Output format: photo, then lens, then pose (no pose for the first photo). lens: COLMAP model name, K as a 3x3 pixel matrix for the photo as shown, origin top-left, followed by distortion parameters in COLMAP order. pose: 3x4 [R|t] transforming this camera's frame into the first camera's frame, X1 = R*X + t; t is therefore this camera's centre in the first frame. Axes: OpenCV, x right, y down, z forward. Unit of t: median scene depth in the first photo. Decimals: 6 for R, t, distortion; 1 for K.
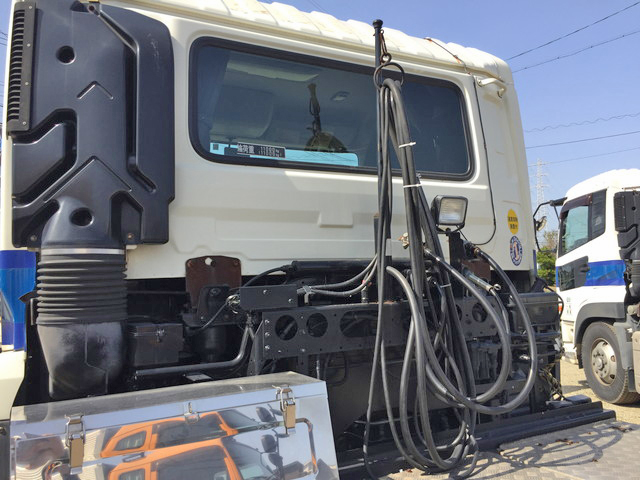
lens RADIAL K [[547.0, 0, 320.0], [0, 547.0, 240.0], [0, 0, 1]] dist [0.100846, -0.154098]
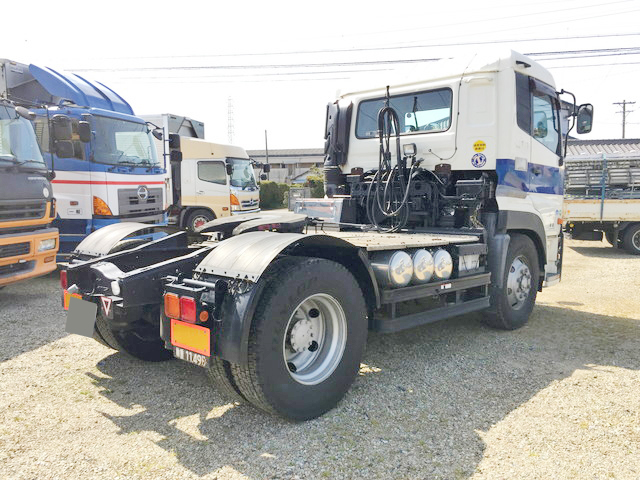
lens RADIAL K [[547.0, 0, 320.0], [0, 547.0, 240.0], [0, 0, 1]] dist [0.100846, -0.154098]
pose [[0.338090, 0.109662, -0.934703, 3.165997], [0.060332, 0.988619, 0.137810, -0.009692], [0.939178, -0.102984, 0.327627, -0.443057]]
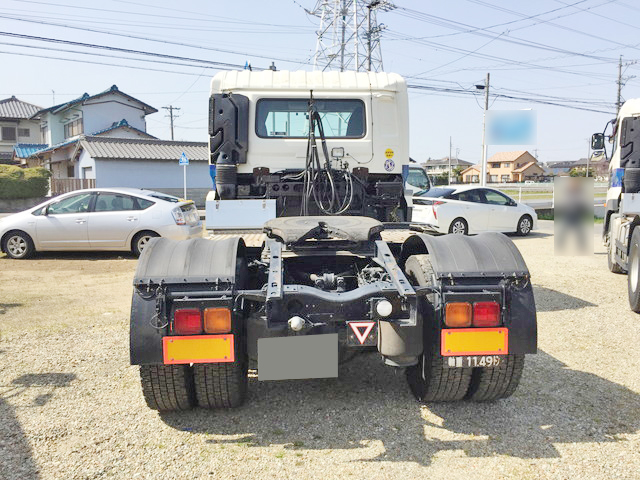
lens RADIAL K [[547.0, 0, 320.0], [0, 547.0, 240.0], [0, 0, 1]] dist [0.100846, -0.154098]
pose [[0.919755, 0.063036, -0.387397, 1.549665], [0.005972, 0.984657, 0.174398, -0.121266], [0.392447, -0.162716, 0.905267, -2.100092]]
